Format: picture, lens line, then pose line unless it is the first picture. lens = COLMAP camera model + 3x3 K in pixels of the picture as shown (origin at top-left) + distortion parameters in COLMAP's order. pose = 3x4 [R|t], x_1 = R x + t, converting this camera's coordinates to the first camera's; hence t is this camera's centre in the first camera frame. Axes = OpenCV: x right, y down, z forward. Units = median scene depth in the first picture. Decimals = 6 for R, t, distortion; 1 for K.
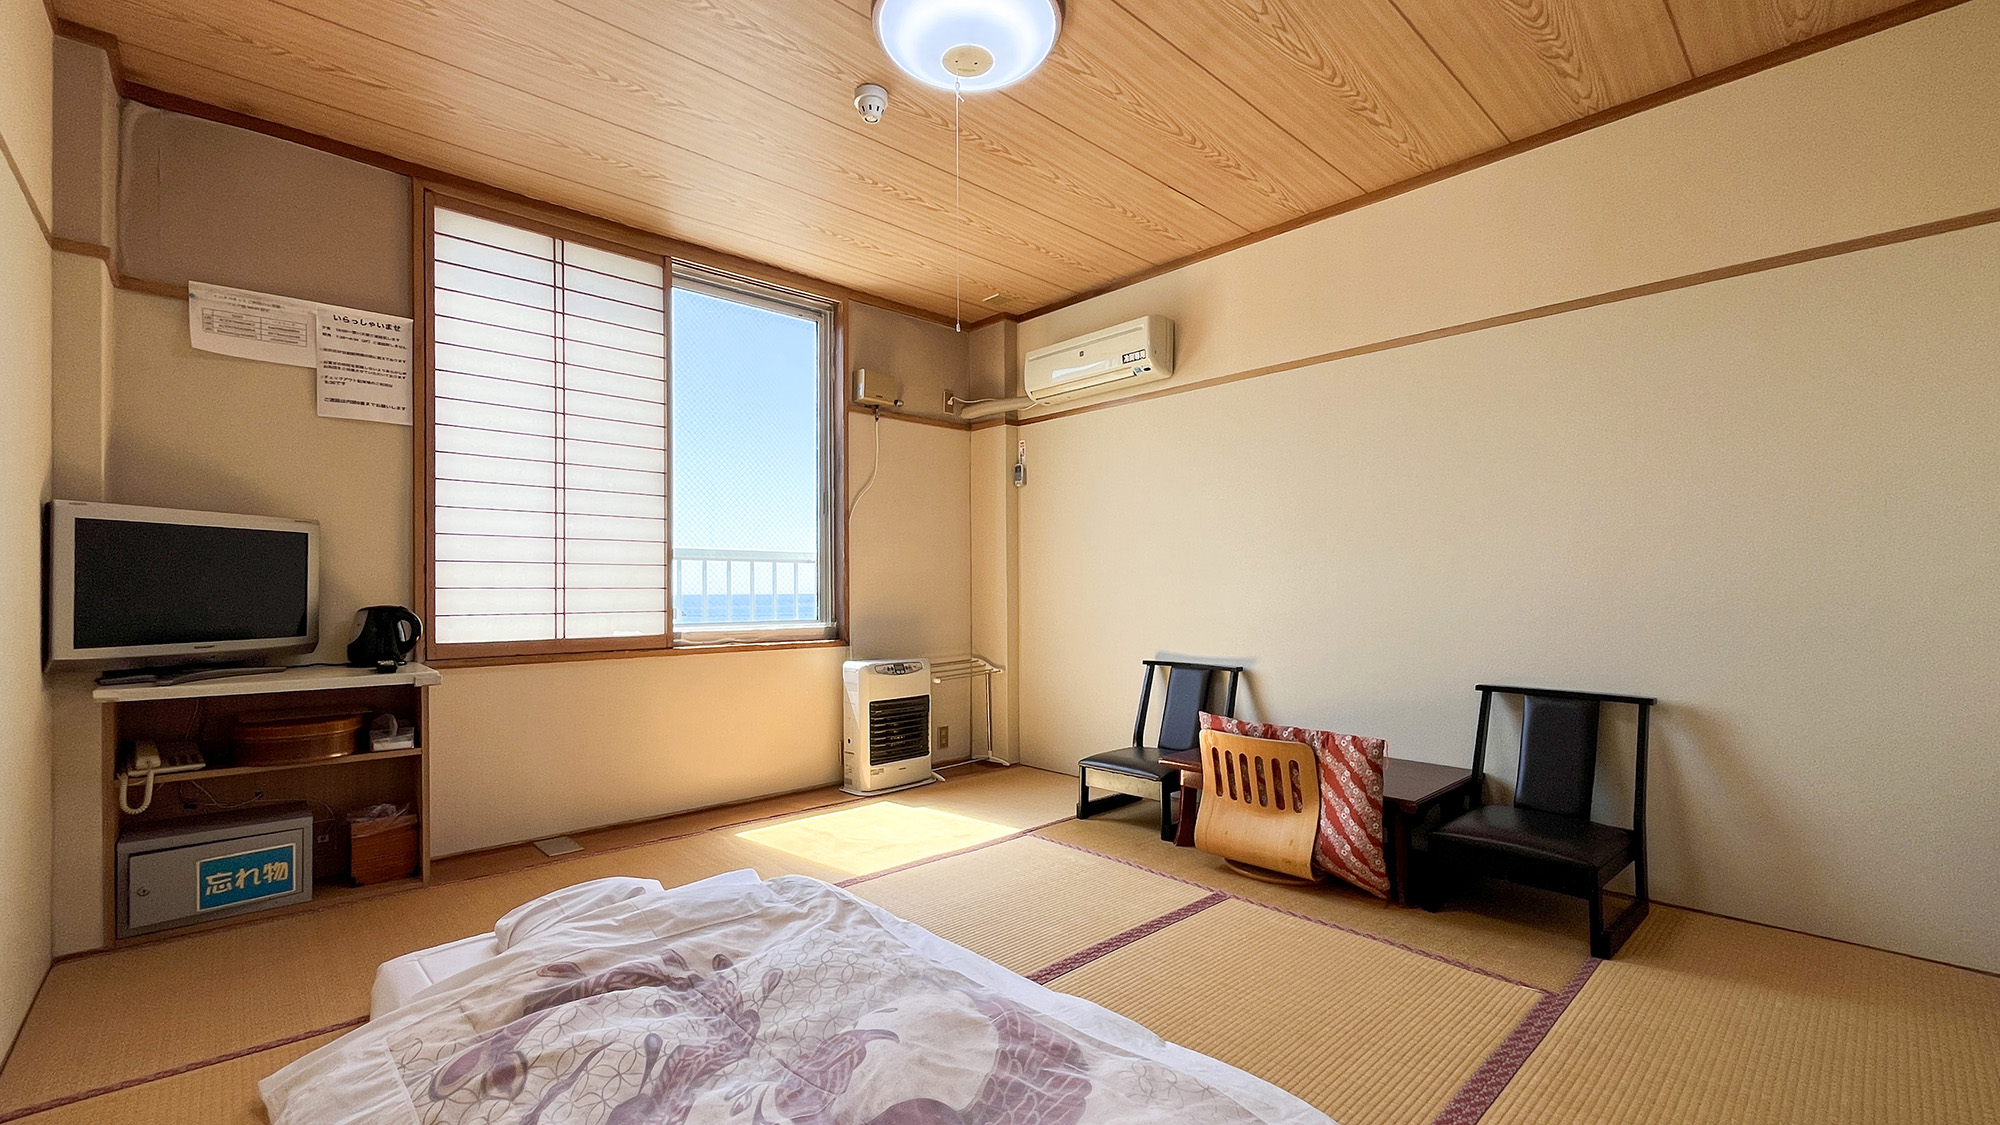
lens RADIAL K [[817.9, 0, 1000.0], [0, 817.9, 562.5], [0, 0, 1]] dist [-0.000913, -0.000019]
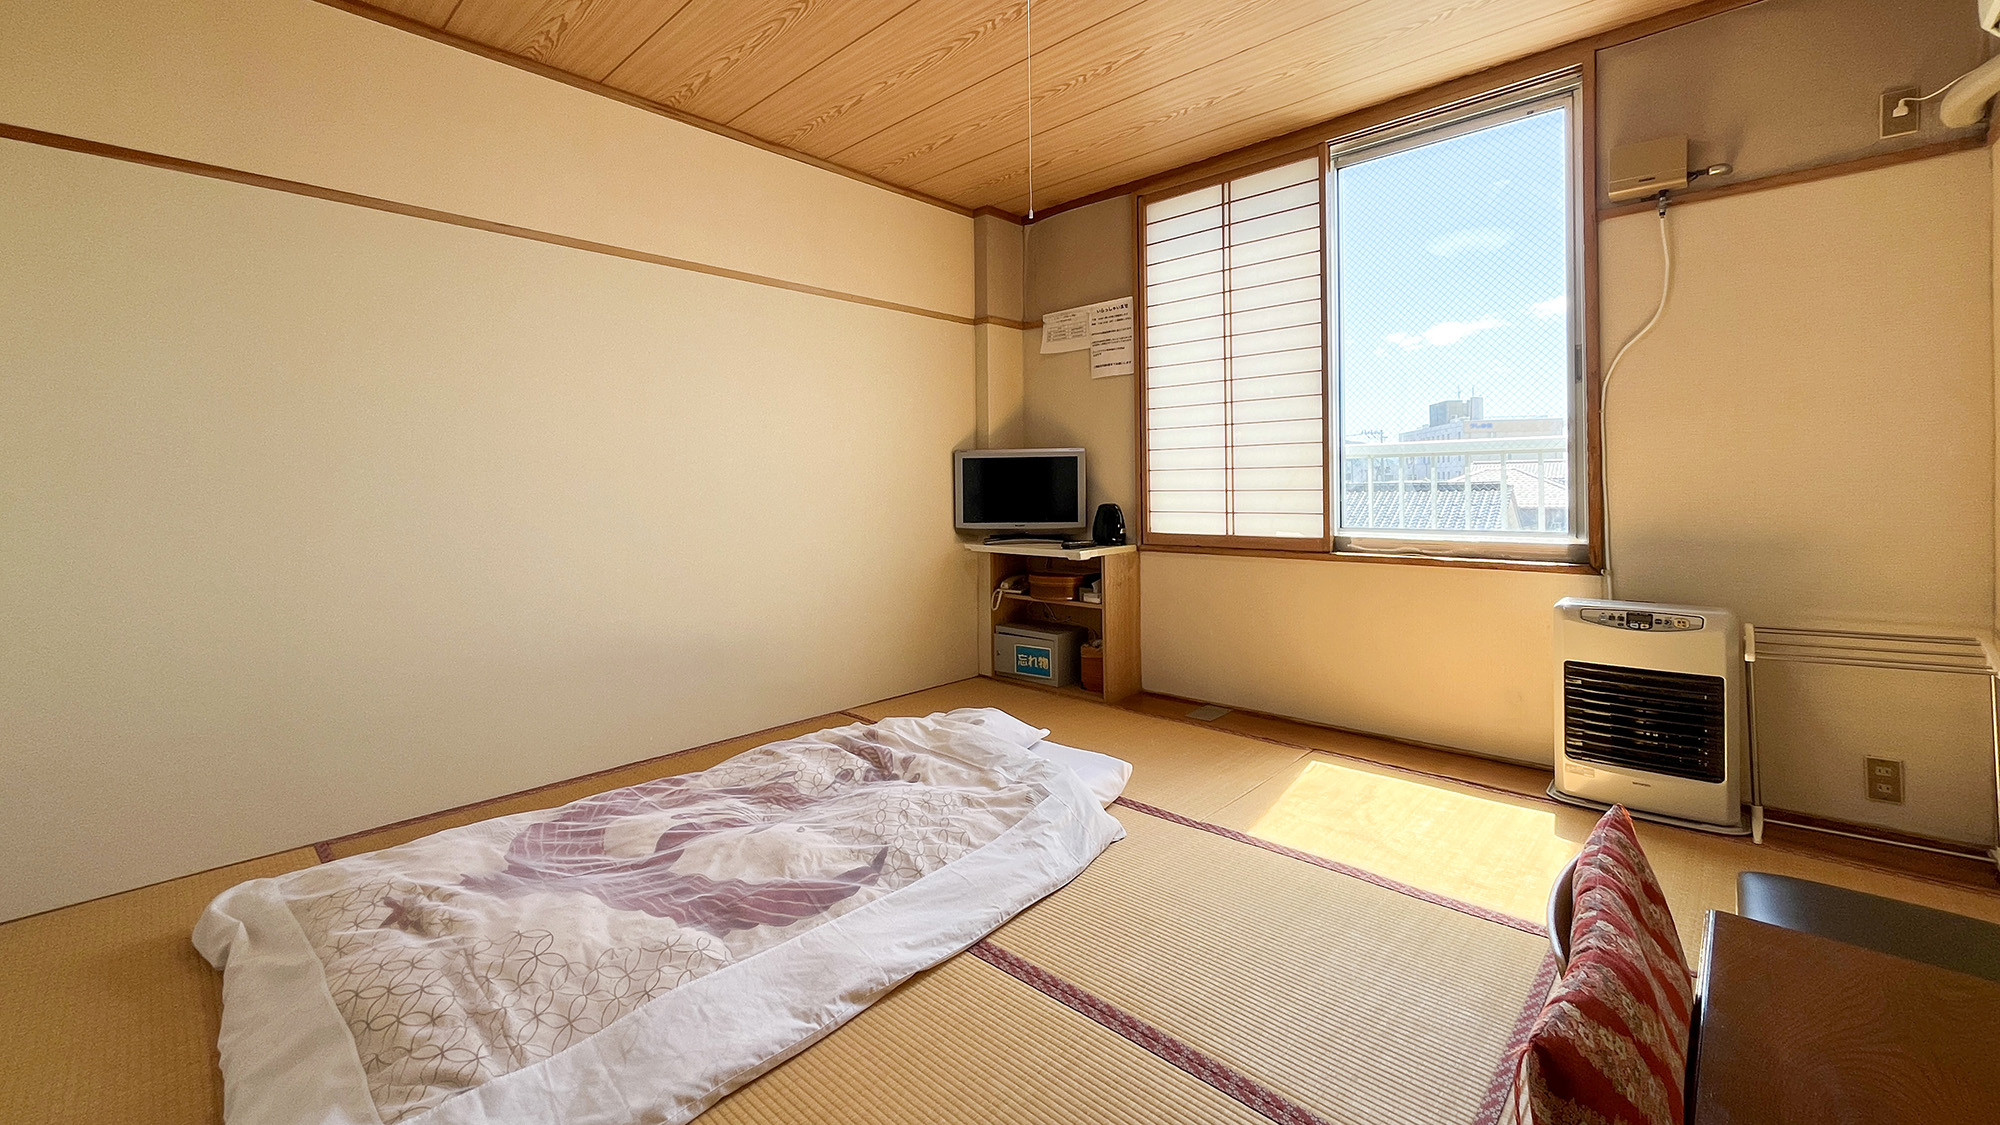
lens RADIAL K [[814.6, 0, 994.1], [0, 814.6, 470.3], [0, 0, 1]] dist [0.000307, 0.000095]
pose [[0.066371, -0.017881, -0.997635, 0.612744], [0.045773, 0.998841, -0.014858, 0.005460], [0.996745, -0.044679, 0.067113, 0.643459]]
